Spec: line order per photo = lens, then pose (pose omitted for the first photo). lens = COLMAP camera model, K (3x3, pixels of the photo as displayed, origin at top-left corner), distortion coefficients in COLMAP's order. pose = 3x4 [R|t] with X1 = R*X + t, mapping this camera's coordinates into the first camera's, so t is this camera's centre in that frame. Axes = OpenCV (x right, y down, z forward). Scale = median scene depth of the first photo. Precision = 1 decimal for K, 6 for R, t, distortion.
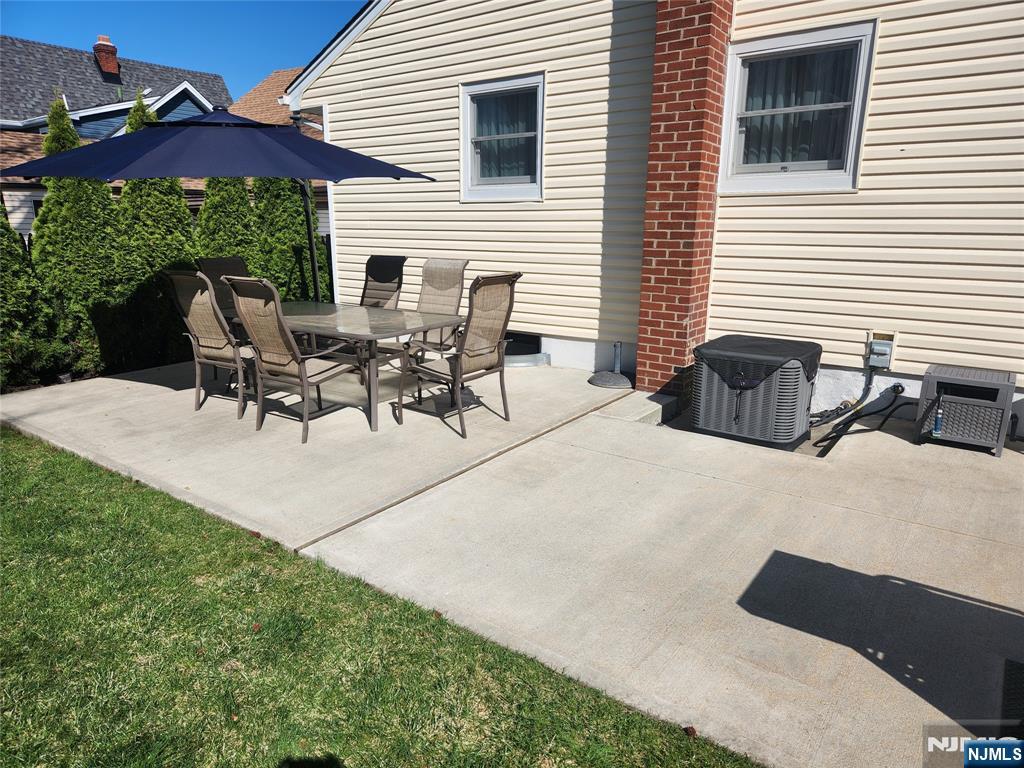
lens RADIAL K [[681.5, 0, 504.3], [0, 681.5, 390.9], [0, 0, 1]] dist [0.050674, -0.038810]
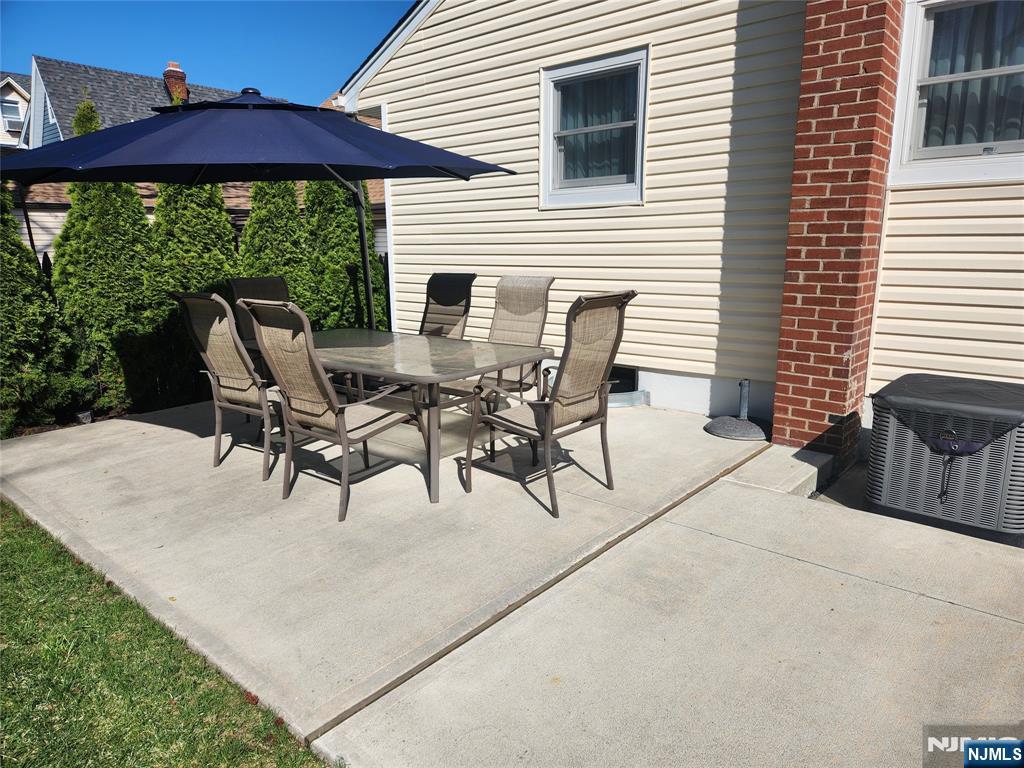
lens RADIAL K [[681.5, 0, 506.7], [0, 681.5, 384.0], [0, 0, 1]] dist [0.050674, -0.038810]
pose [[0.996560, 0.004830, -0.082733, -0.044375], [-0.008173, 0.999161, -0.040120, -0.037523], [0.082470, 0.040658, 0.995764, 0.225333]]
